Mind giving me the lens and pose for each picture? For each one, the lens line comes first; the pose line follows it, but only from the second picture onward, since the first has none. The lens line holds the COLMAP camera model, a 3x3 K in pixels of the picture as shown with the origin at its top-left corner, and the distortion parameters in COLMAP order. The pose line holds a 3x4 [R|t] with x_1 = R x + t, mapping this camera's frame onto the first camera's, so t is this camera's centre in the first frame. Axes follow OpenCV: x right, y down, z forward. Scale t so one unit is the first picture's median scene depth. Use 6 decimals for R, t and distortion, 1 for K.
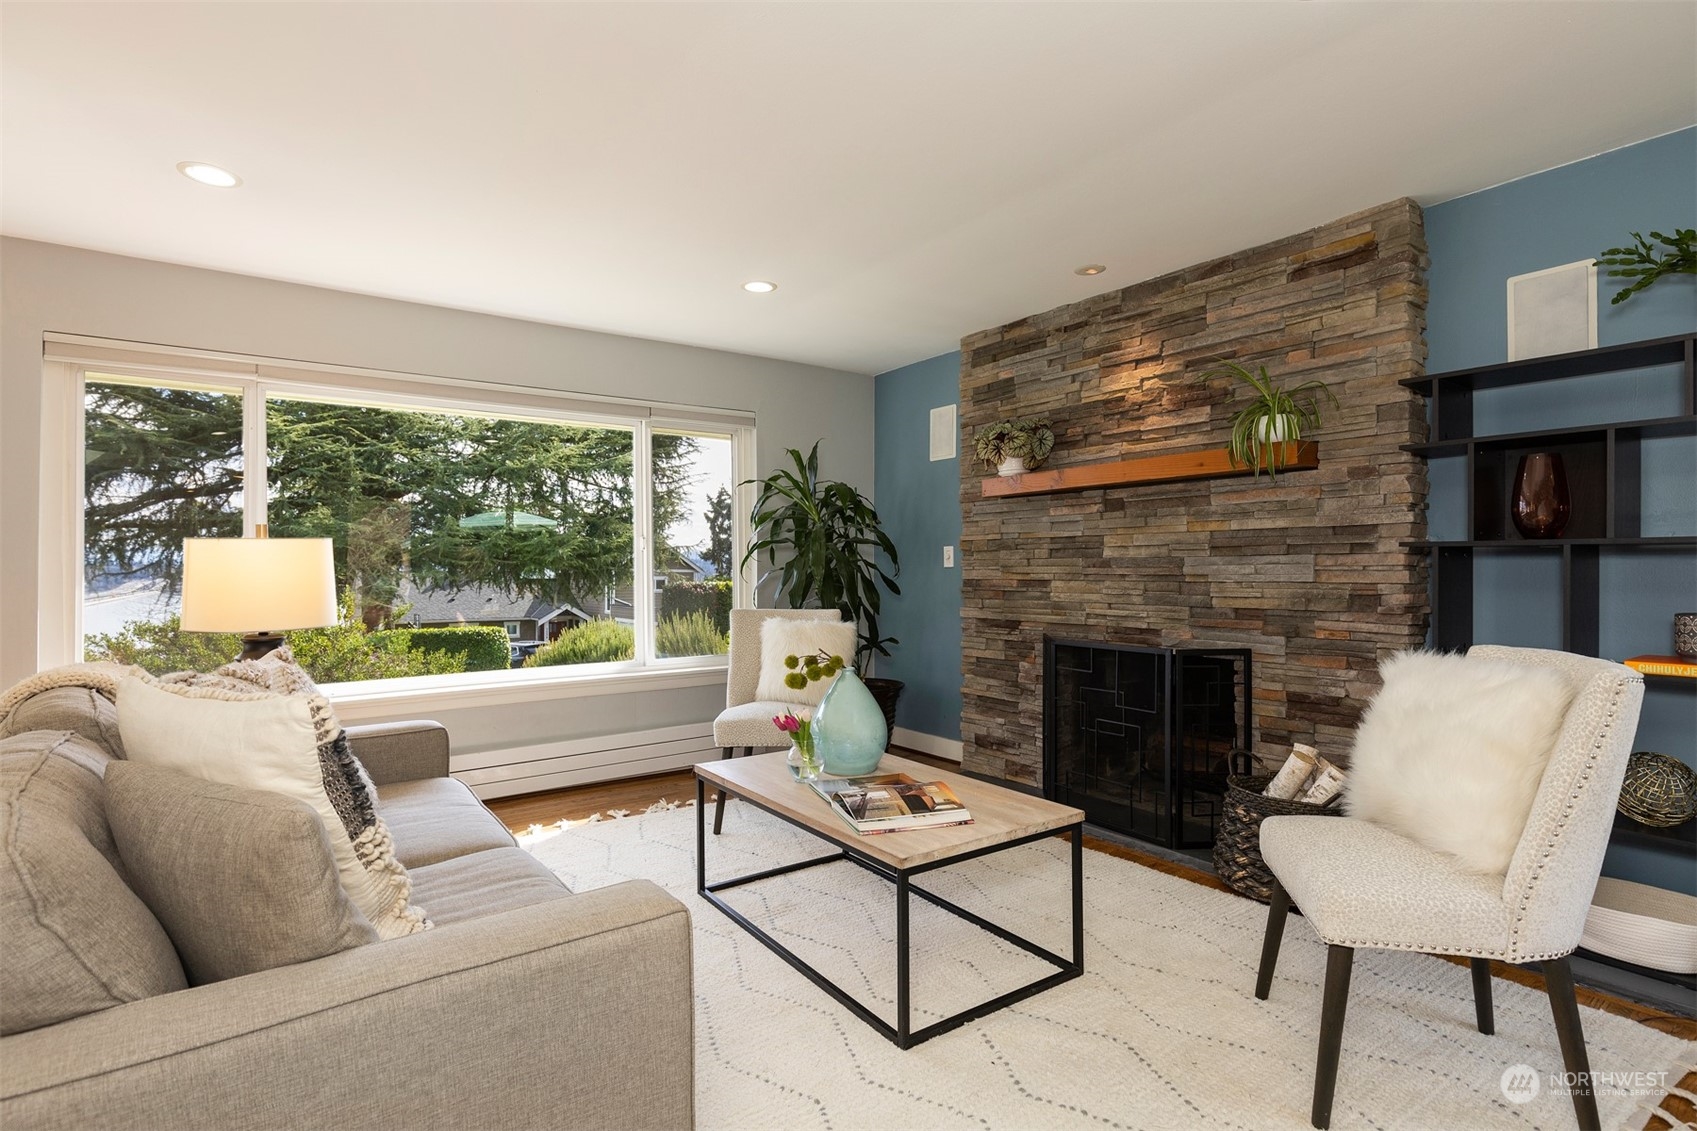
lens RADIAL K [[824.7, 0, 847.7], [0, 824.7, 568.6], [0, 0, 1]] dist [-0.000686, 0.000259]
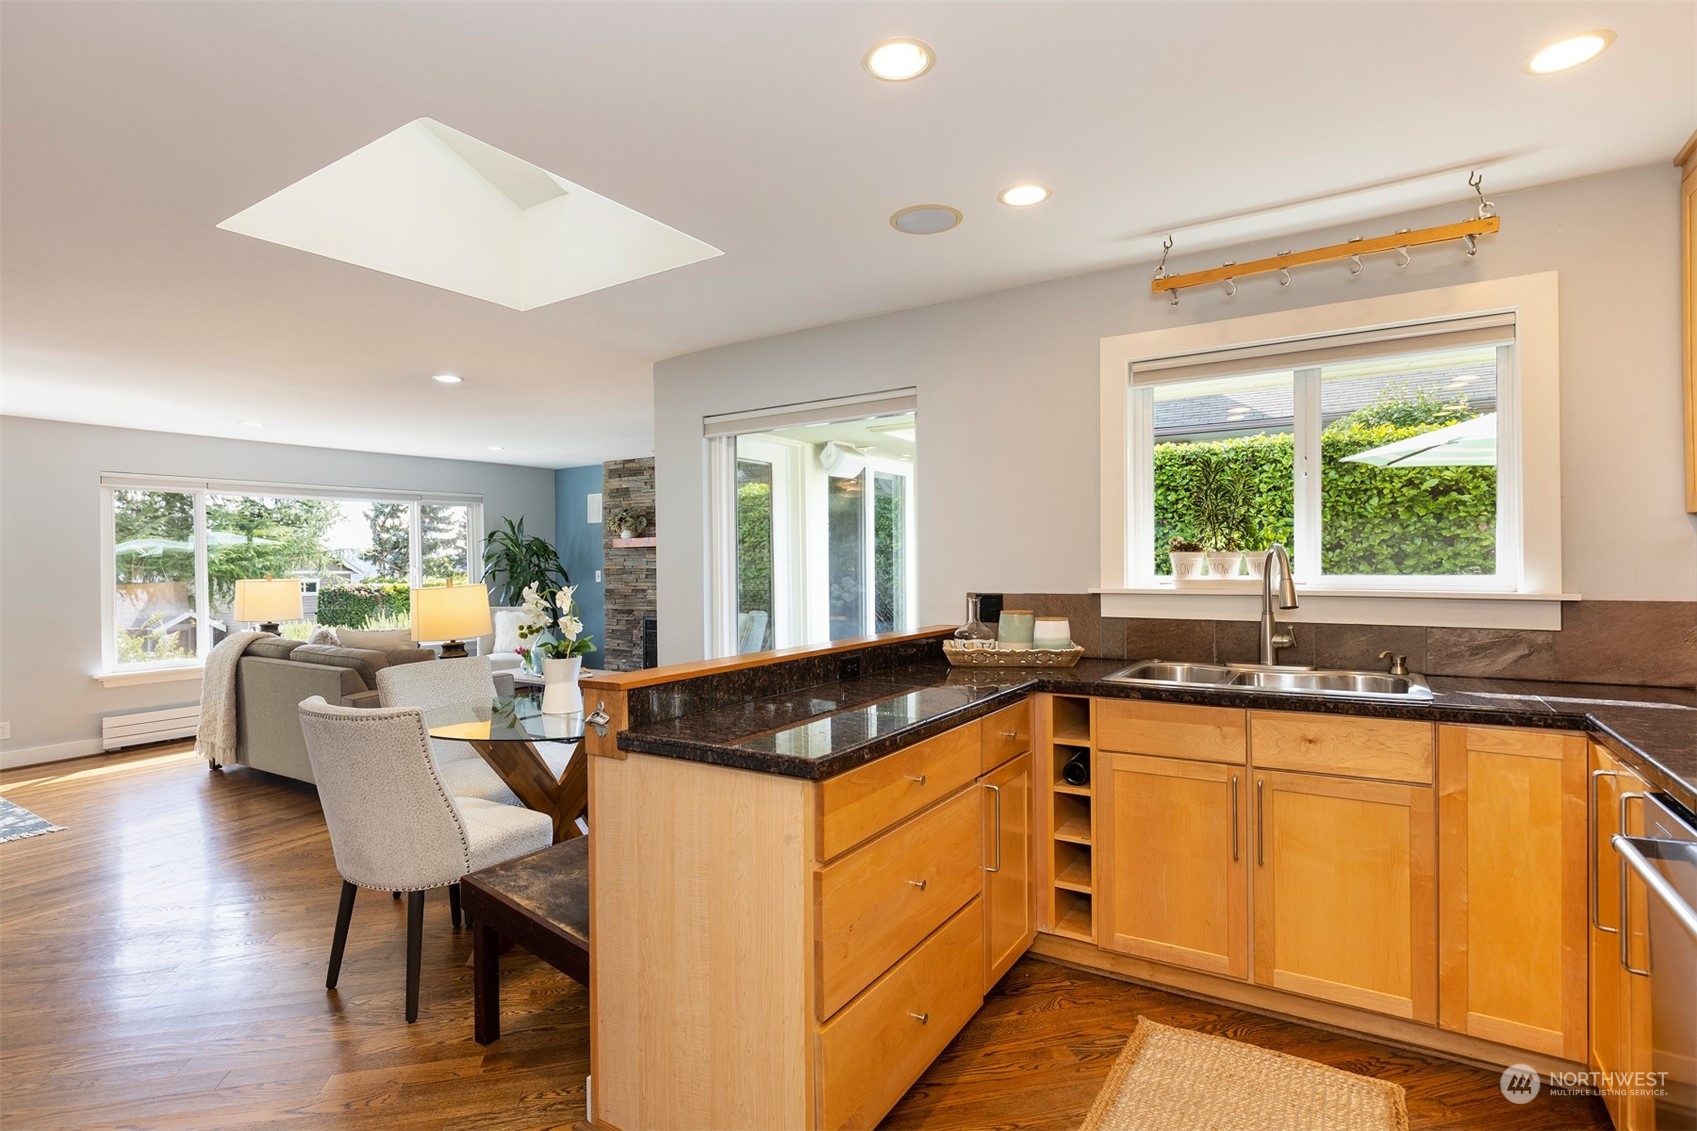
lens RADIAL K [[824.7, 0, 838.5], [0, 824.7, 568.2], [0, 0, 1]] dist [-0.000686, 0.000259]
pose [[0.933529, -0.007773, 0.358417, -0.047075], [0.006200, 0.999965, 0.005536, -0.050970], [-0.358448, -0.002946, 0.933545, -1.171009]]
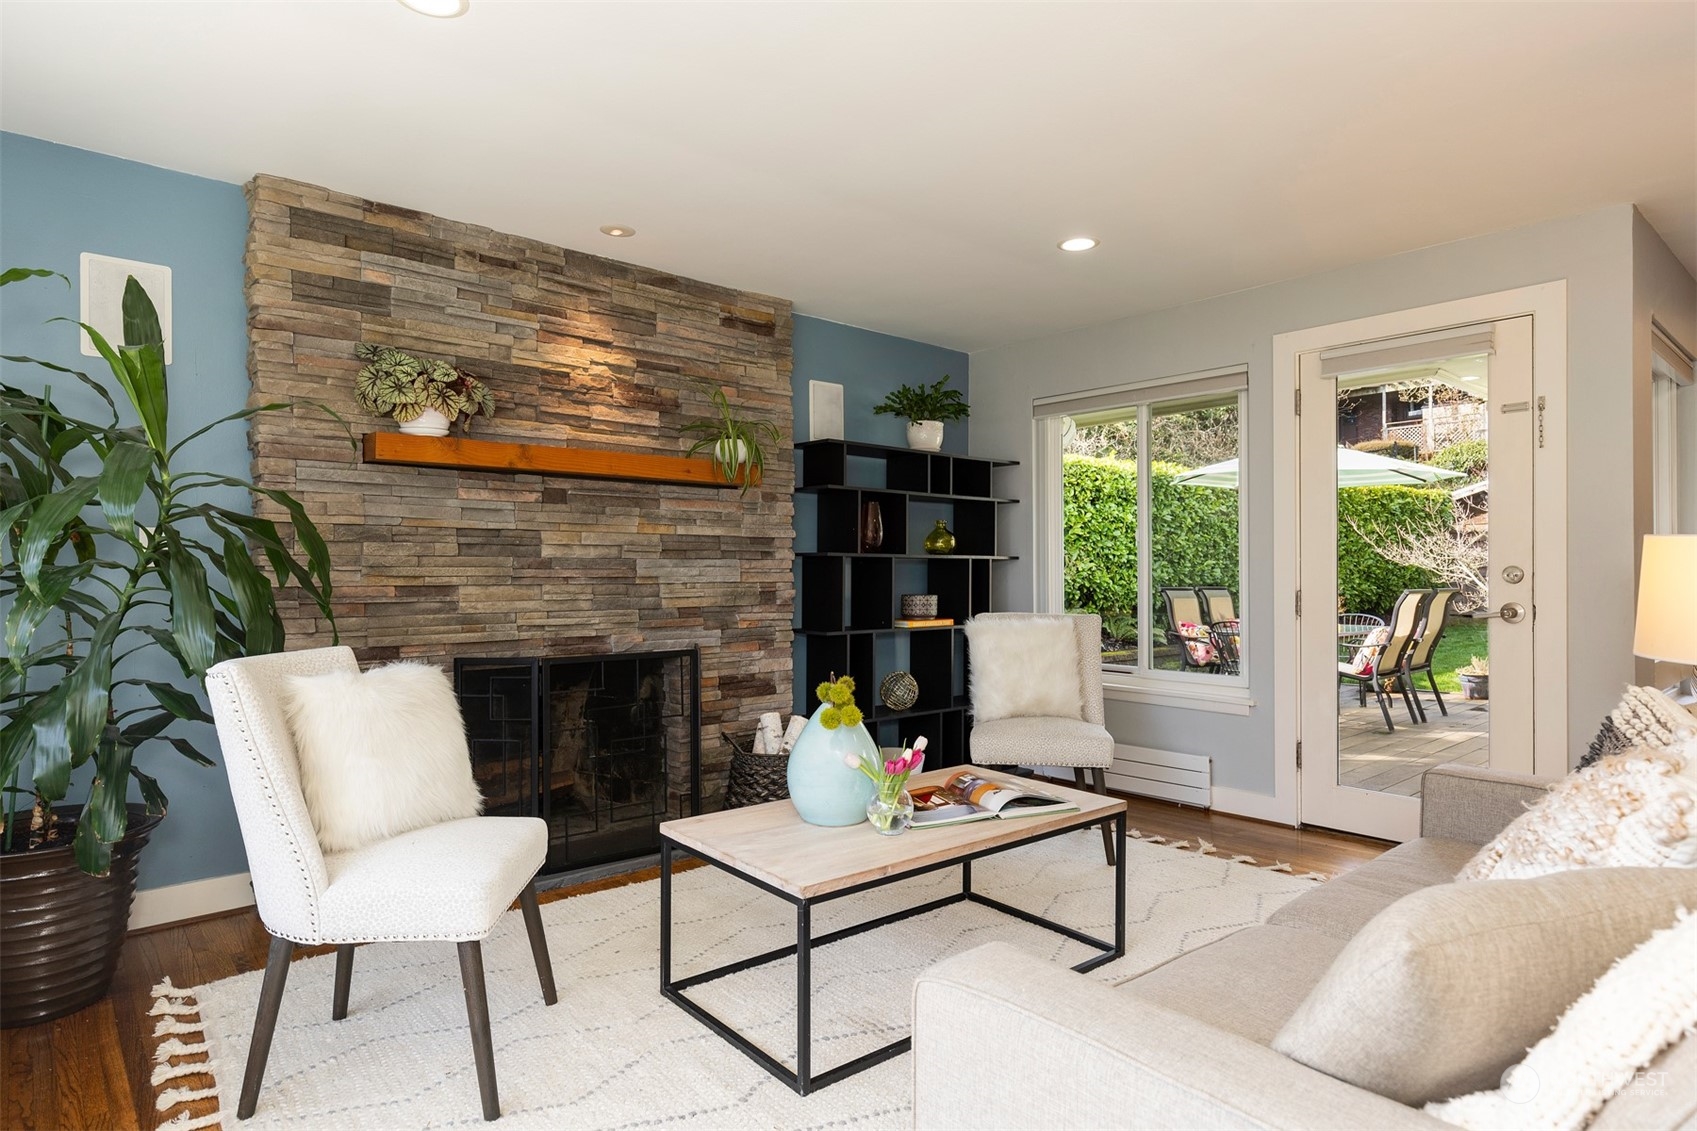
lens RADIAL K [[923.1, 0, 854.6], [0, 923.1, 568.3], [0, 0, 1]] dist [0.002102, 0.000803]
pose [[-0.072114, 0.002602, 0.997393, -0.657582], [-0.004015, 0.999988, -0.002899, -0.000611], [-0.997388, -0.004214, -0.072103, 0.761633]]
